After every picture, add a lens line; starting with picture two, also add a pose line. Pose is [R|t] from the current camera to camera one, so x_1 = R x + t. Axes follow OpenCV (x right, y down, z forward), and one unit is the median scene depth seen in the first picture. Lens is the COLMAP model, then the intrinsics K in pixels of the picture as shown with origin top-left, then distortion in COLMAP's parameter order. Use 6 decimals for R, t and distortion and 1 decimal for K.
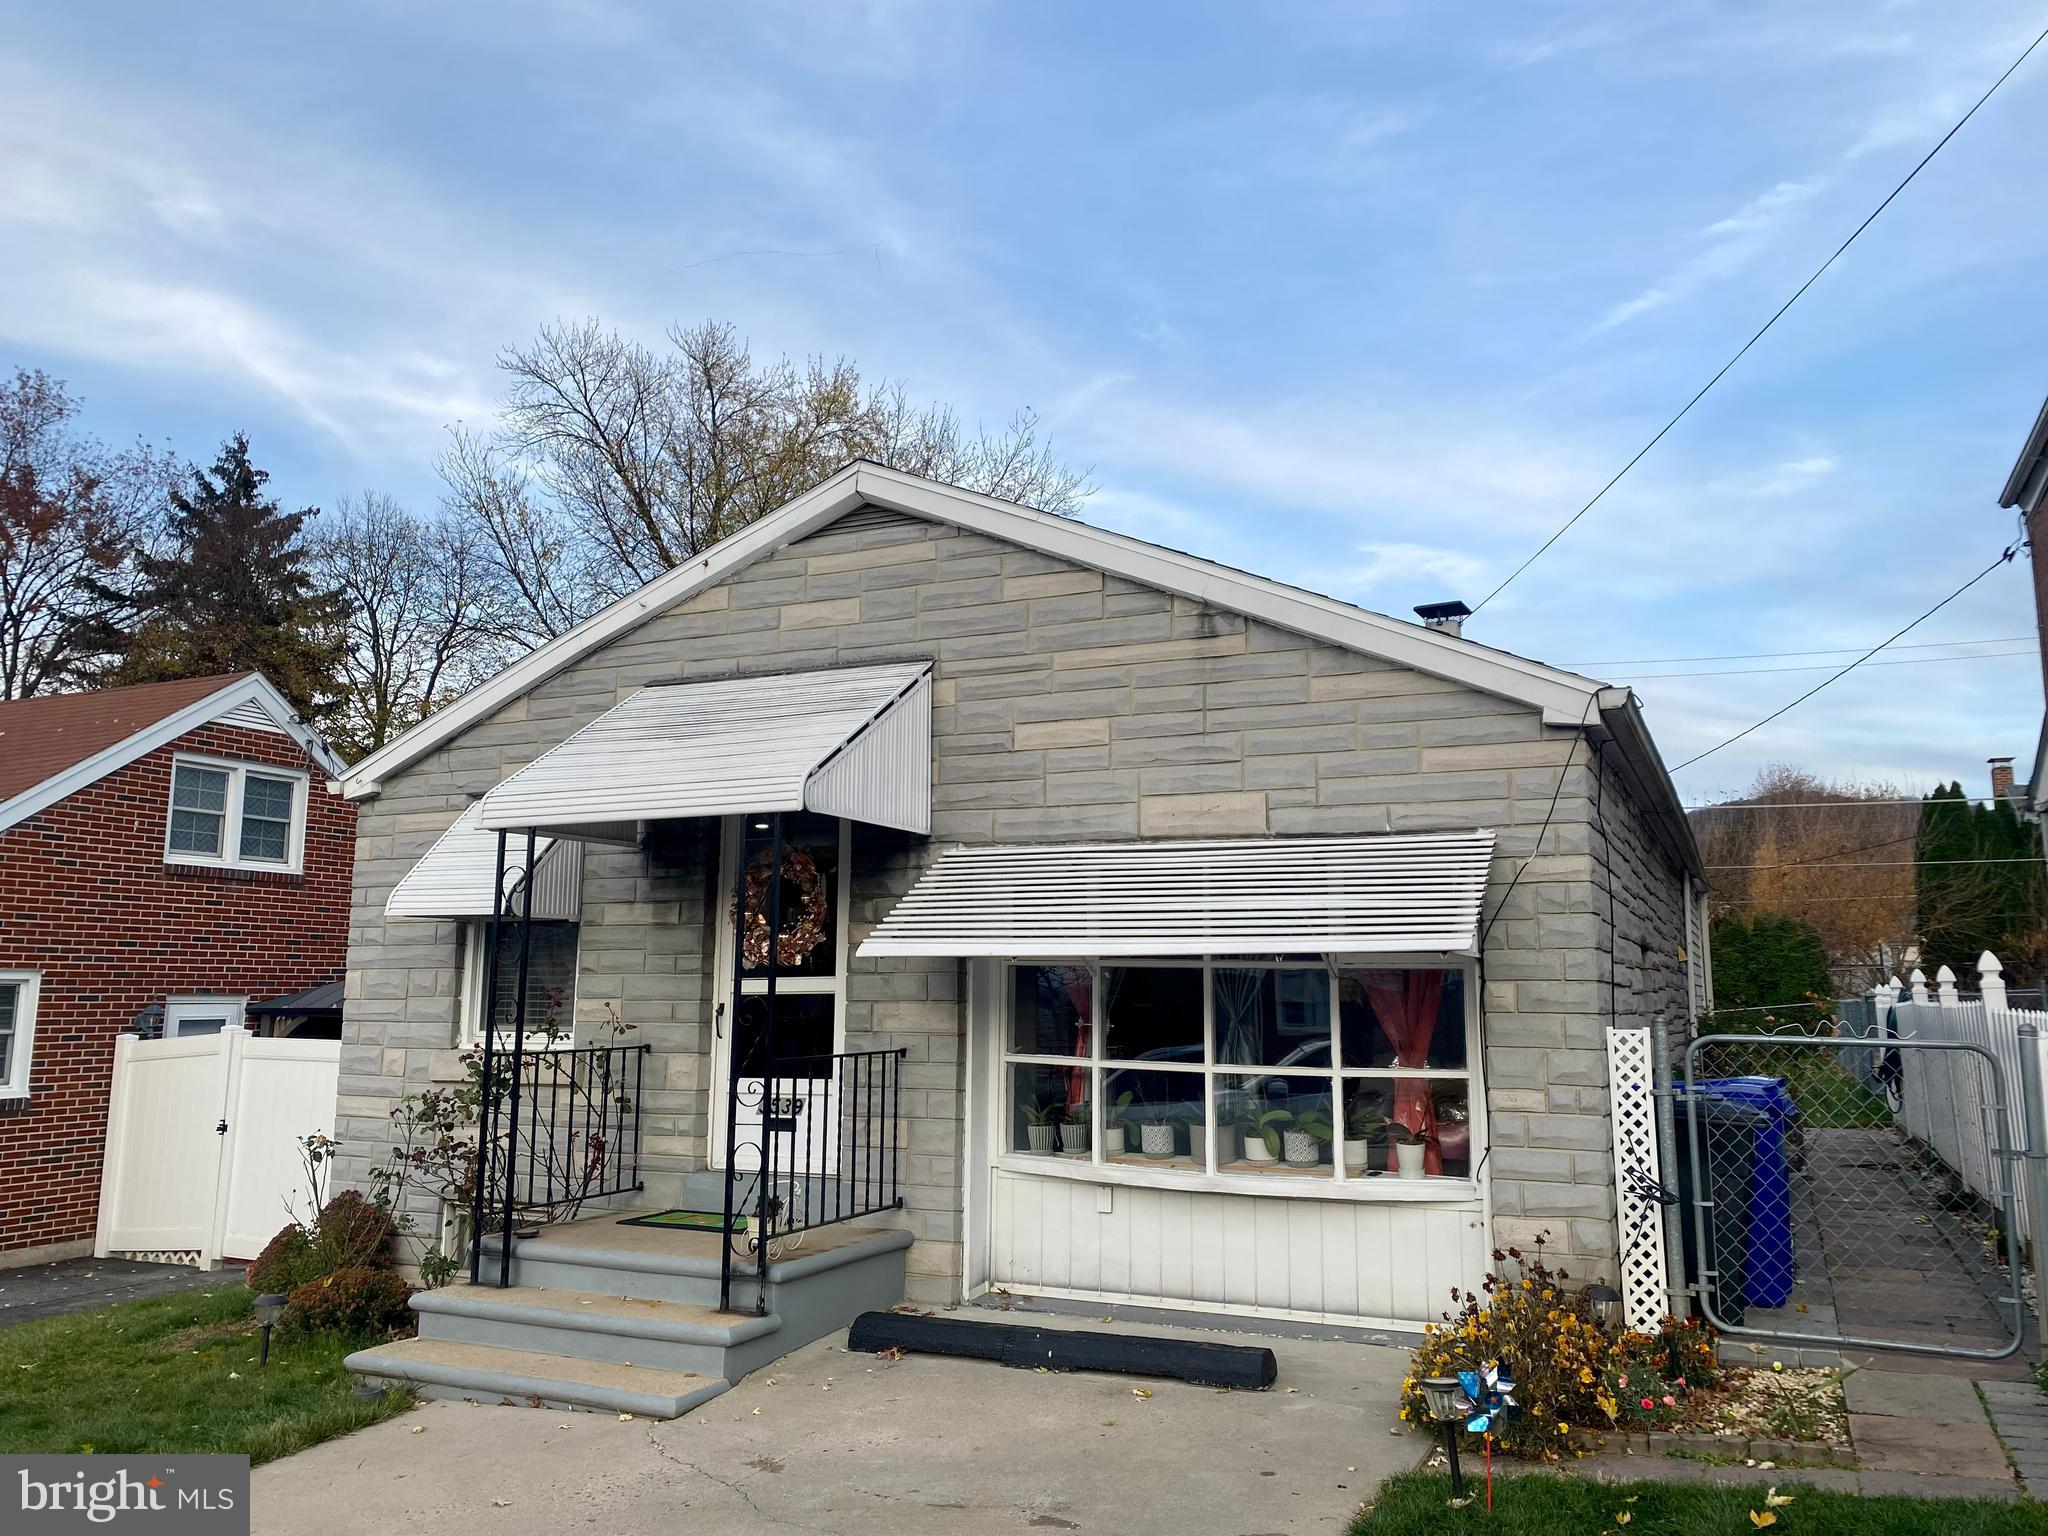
lens RADIAL K [[1536.2, 0, 1019.1], [0, 1536.2, 772.9], [0, 0, 1]] dist [0.043628, -0.052377]
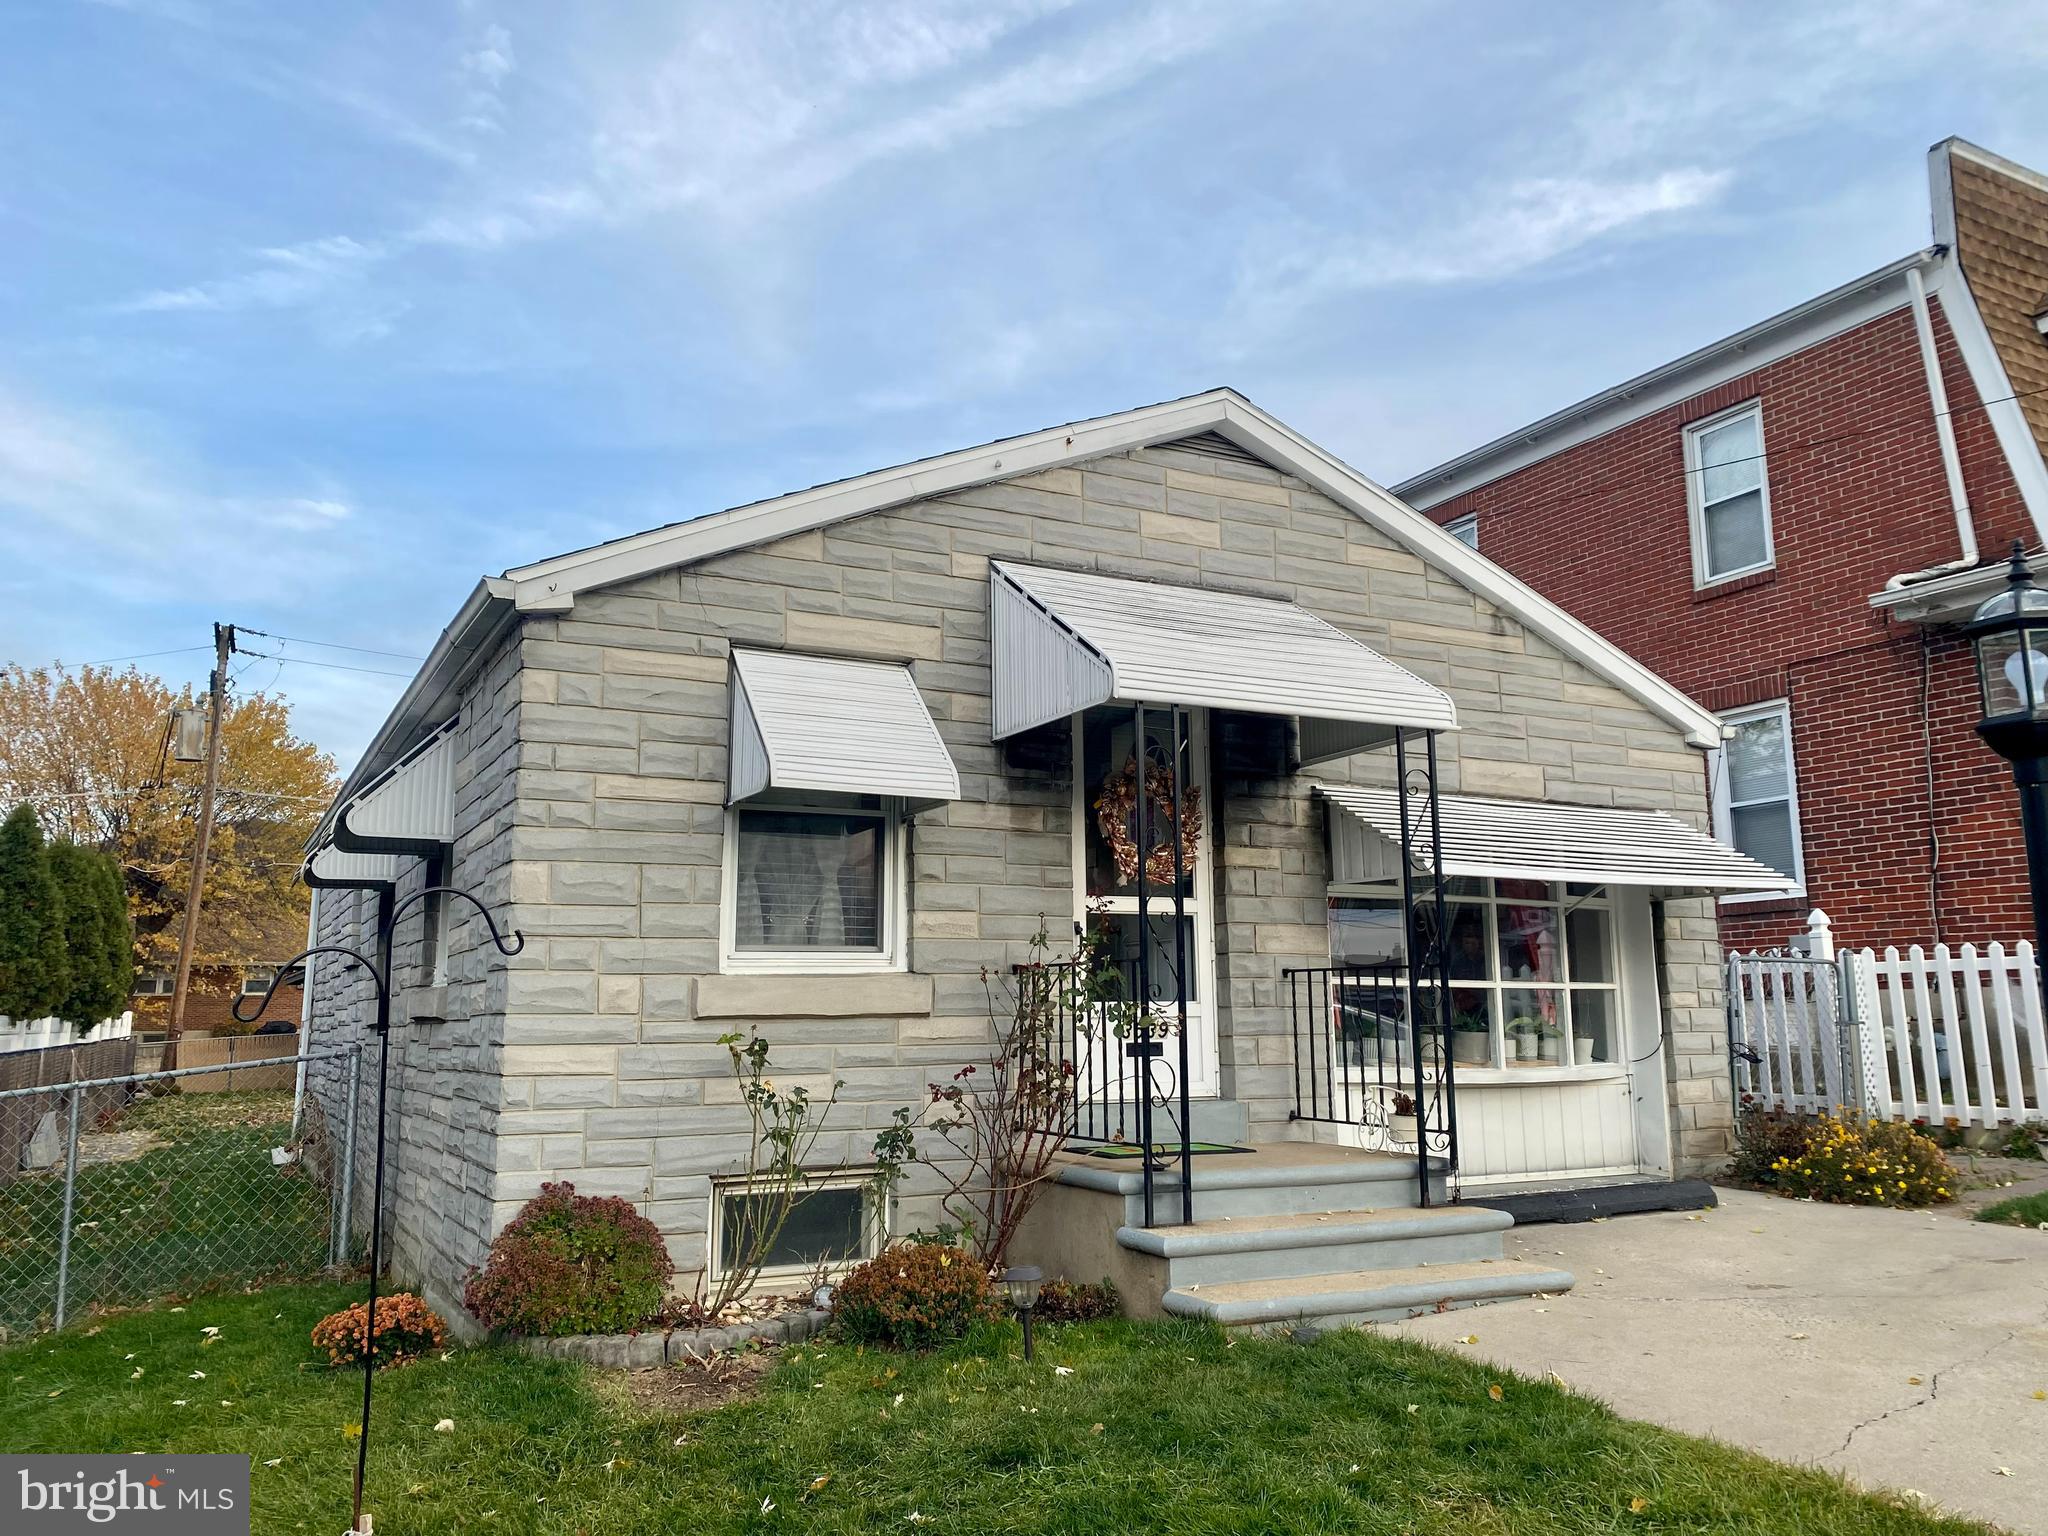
lens RADIAL K [[1536.2, 0, 975.5], [0, 1536.2, 785.0], [0, 0, 1]] dist [0.043628, -0.052377]
pose [[0.622829, 0.110335, 0.774539, -1.028261], [-0.103619, 0.992918, -0.058120, 0.138884], [-0.775466, -0.044058, 0.629851, 0.515966]]
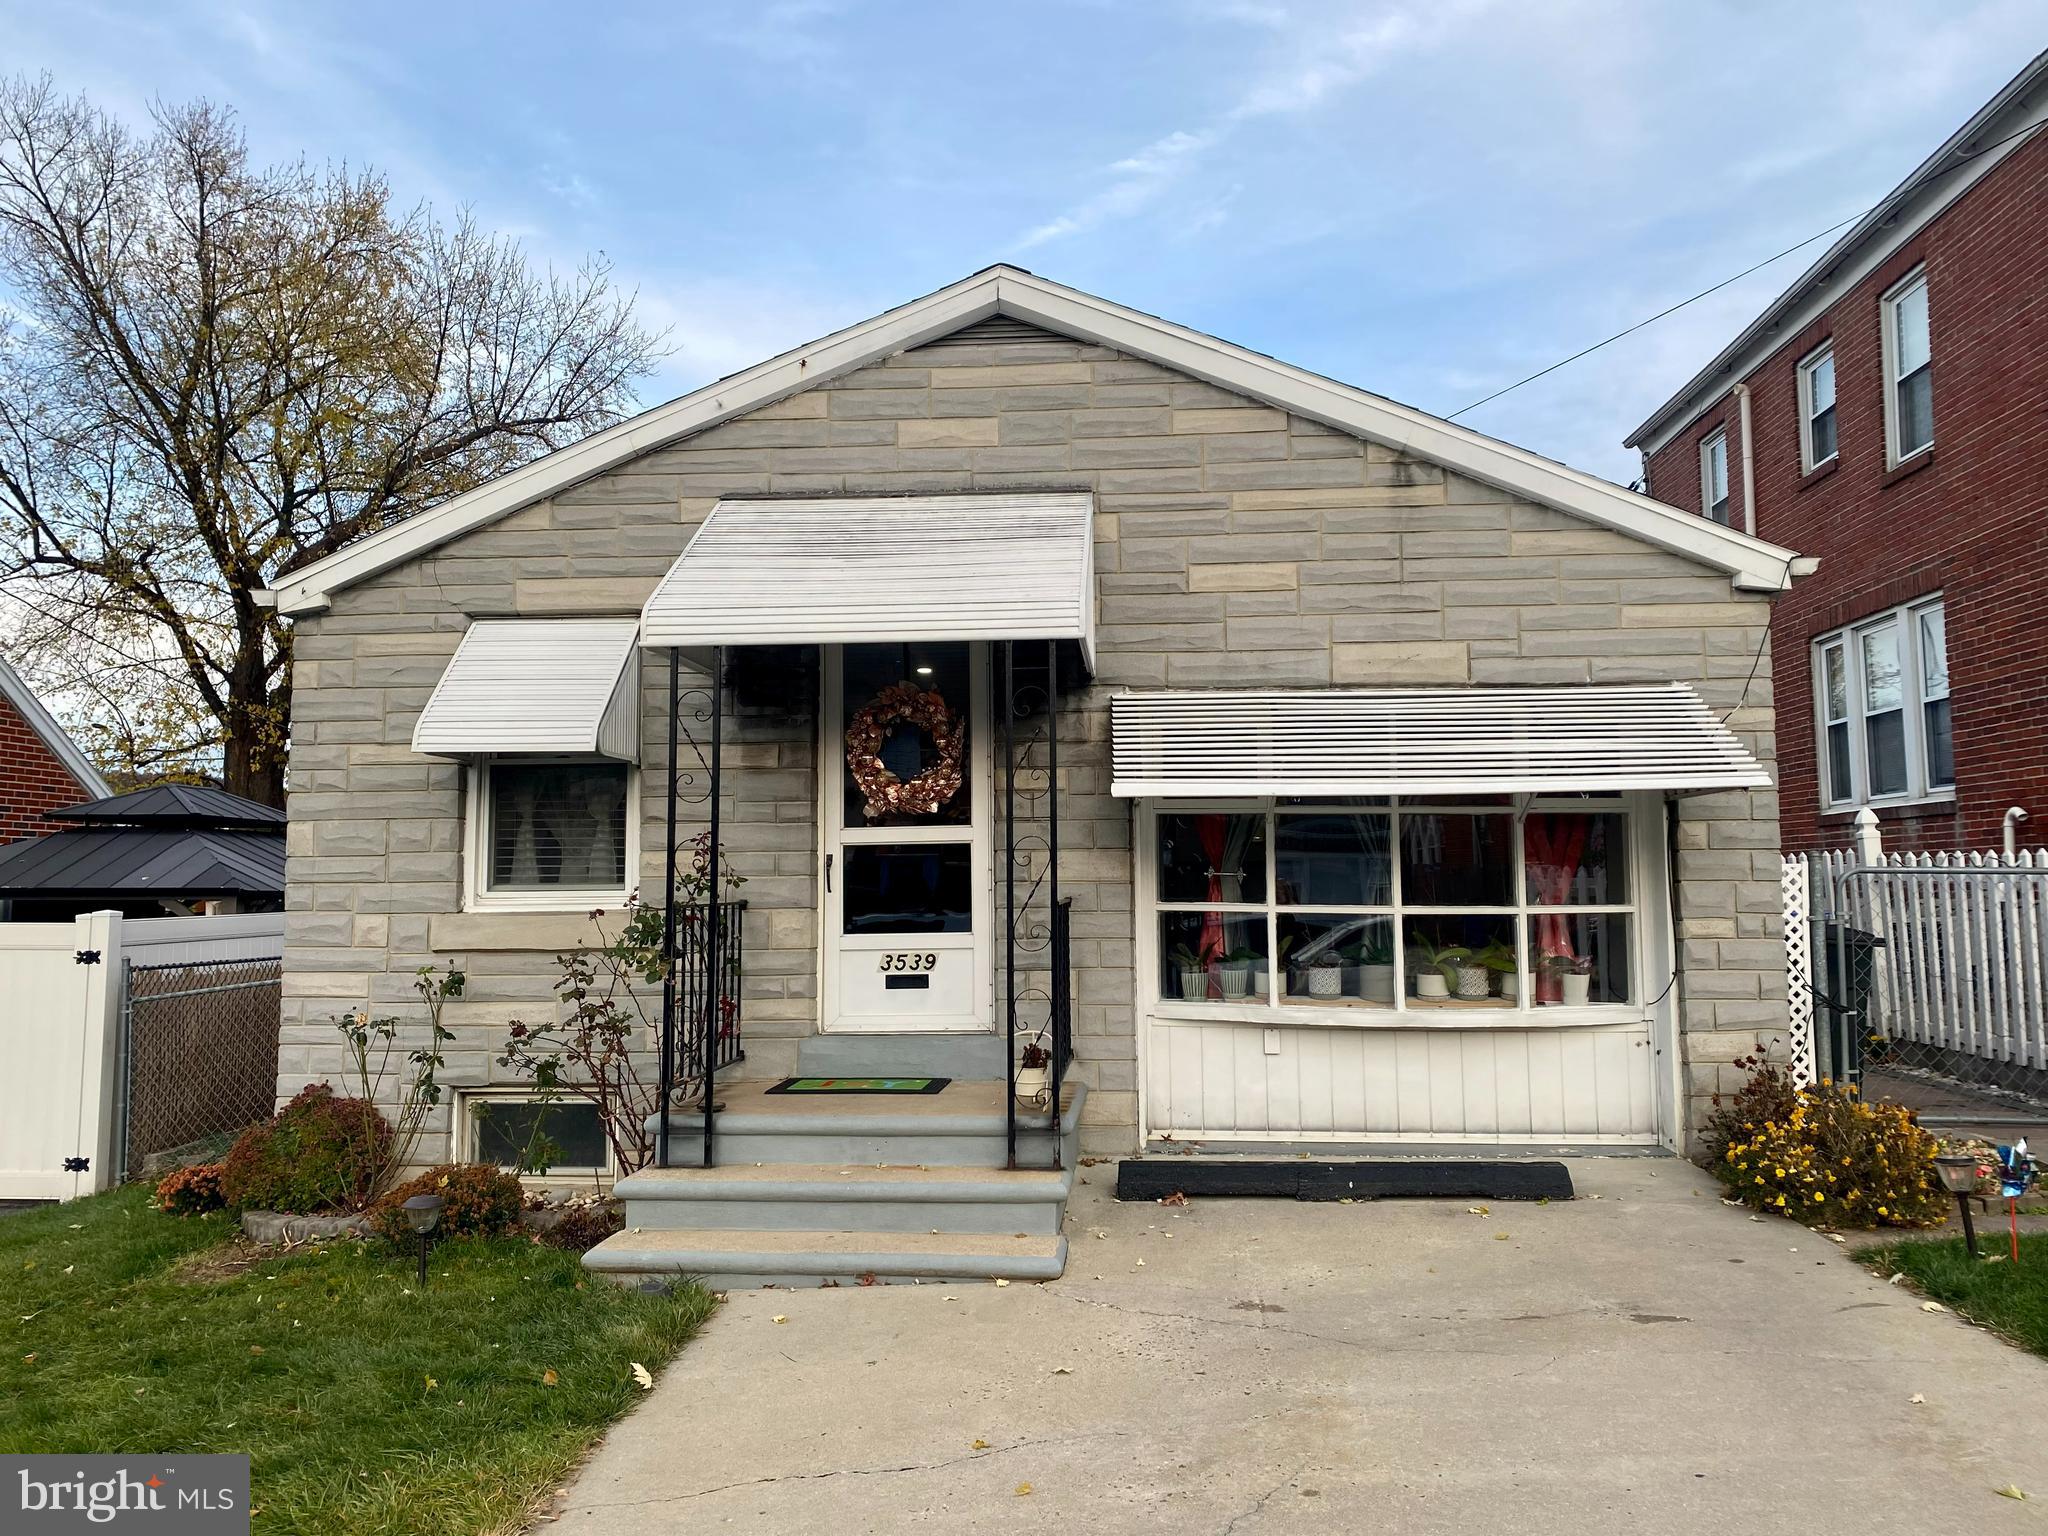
lens RADIAL K [[1536.2, 0, 983.0], [0, 1536.2, 778.1], [0, 0, 1]] dist [0.043628, -0.052377]
pose [[0.938358, 0.012628, 0.345435, -0.458319], [-0.038695, 0.996889, 0.068672, 0.041350], [-0.343493, -0.077805, 0.935927, 0.129031]]
